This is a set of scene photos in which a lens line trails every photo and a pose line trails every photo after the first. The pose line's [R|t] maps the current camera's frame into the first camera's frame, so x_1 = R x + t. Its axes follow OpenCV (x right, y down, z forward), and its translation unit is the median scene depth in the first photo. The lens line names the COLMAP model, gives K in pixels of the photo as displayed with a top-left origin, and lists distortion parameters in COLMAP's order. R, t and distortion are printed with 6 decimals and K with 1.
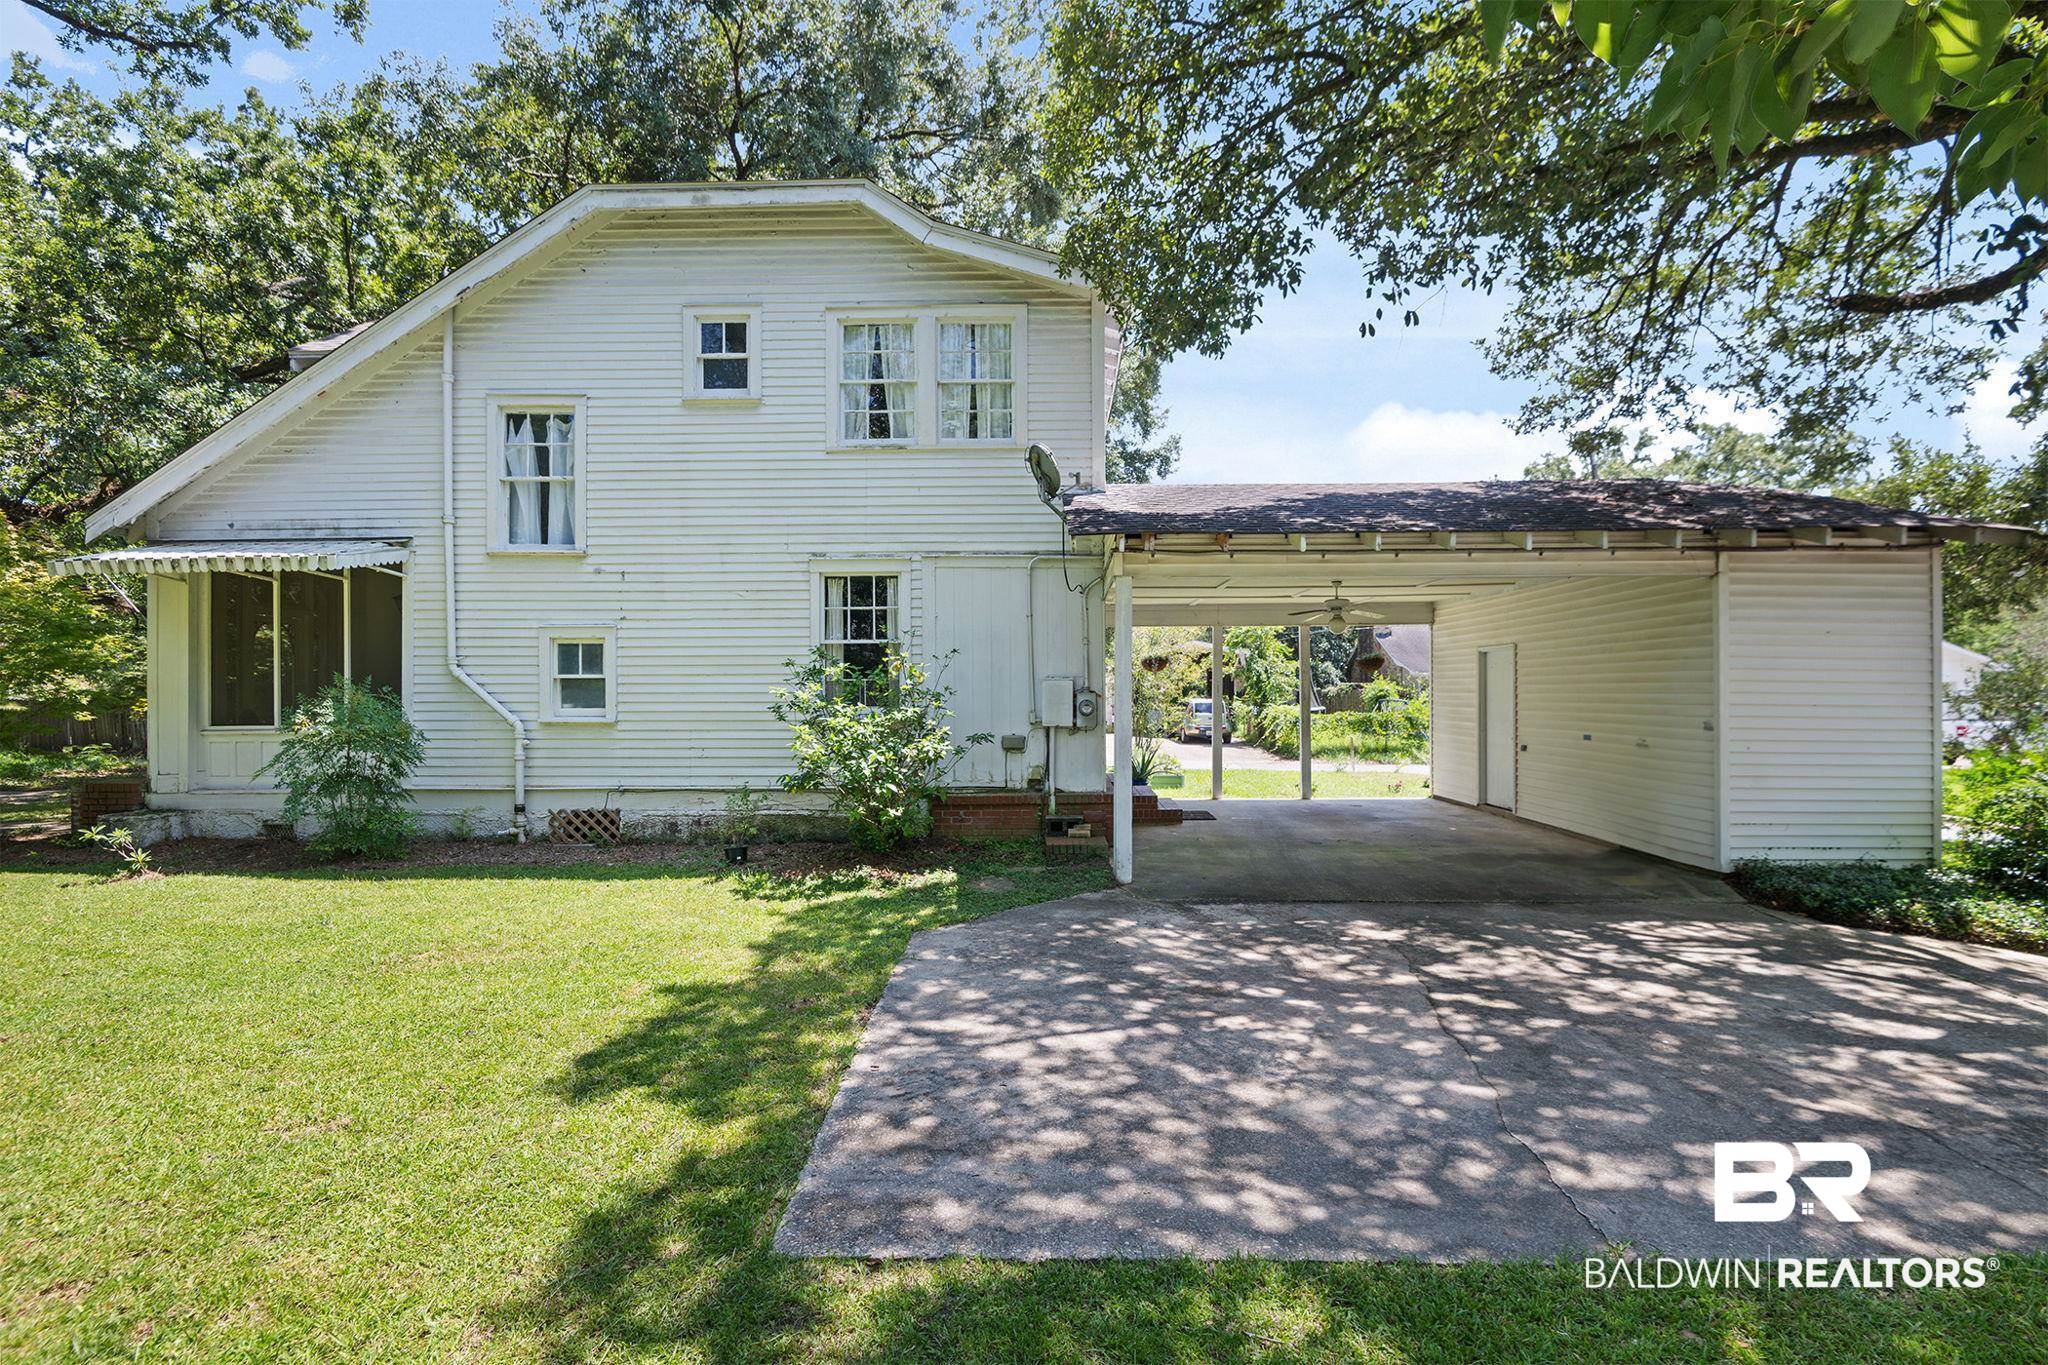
lens RADIAL K [[1377.2, 0, 1010.5], [0, 1377.2, 684.1], [0, 0, 1]] dist [-0.014802, 0.001070]
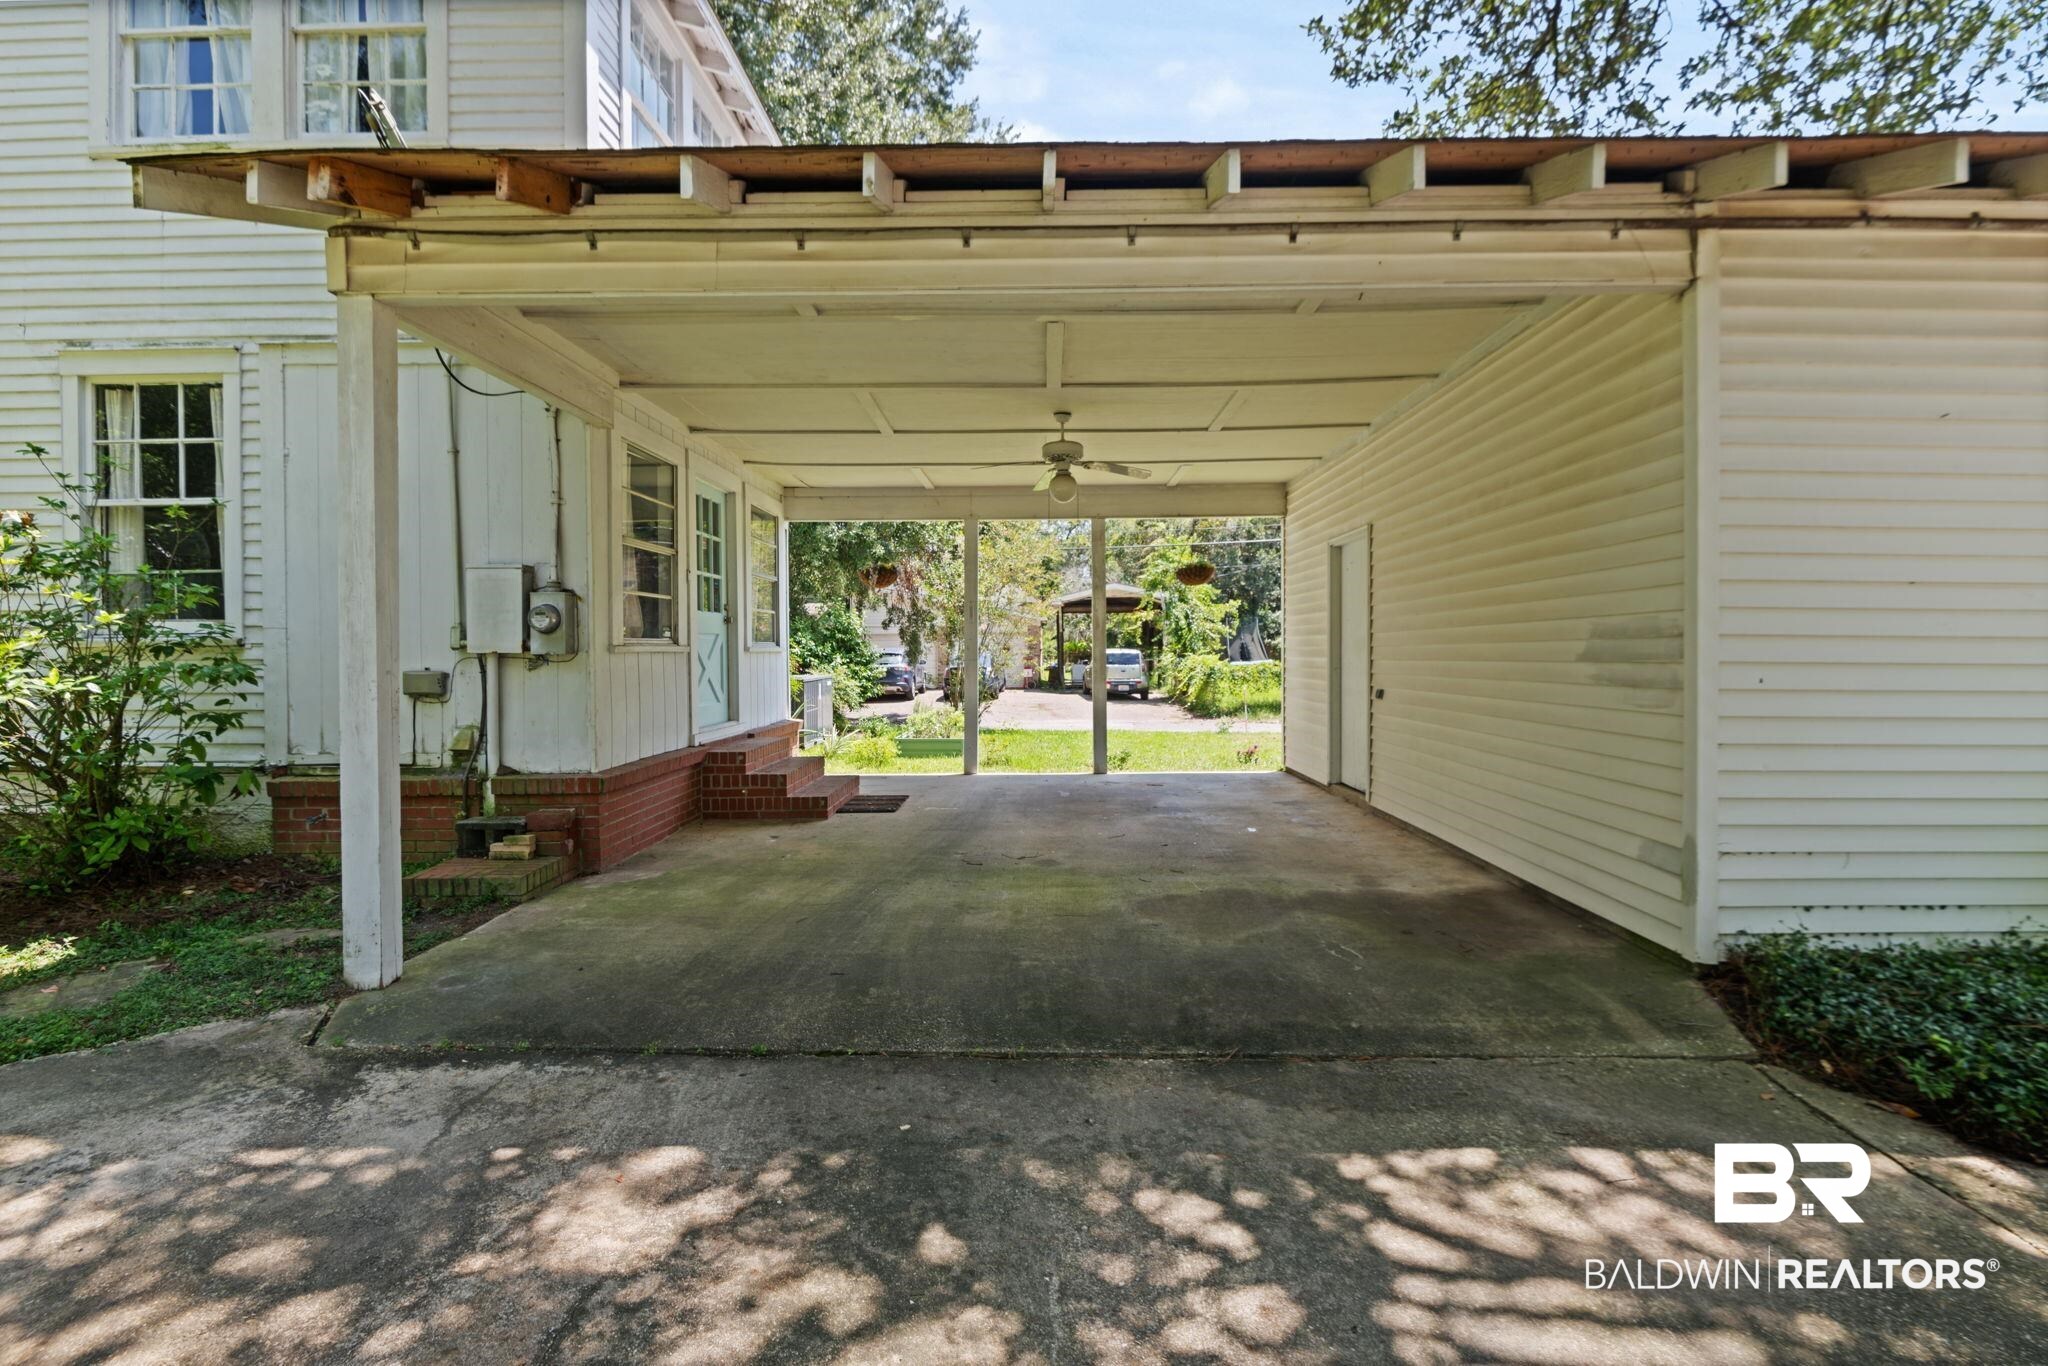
lens RADIAL K [[1377.2, 0, 1033.6], [0, 1377.2, 683.1], [0, 0, 1]] dist [-0.014802, 0.001070]
pose [[0.999800, -0.002691, 0.019820, 0.230927], [0.002149, 0.999624, 0.027340, 0.027584], [-0.019886, -0.027292, 0.999430, 0.440326]]
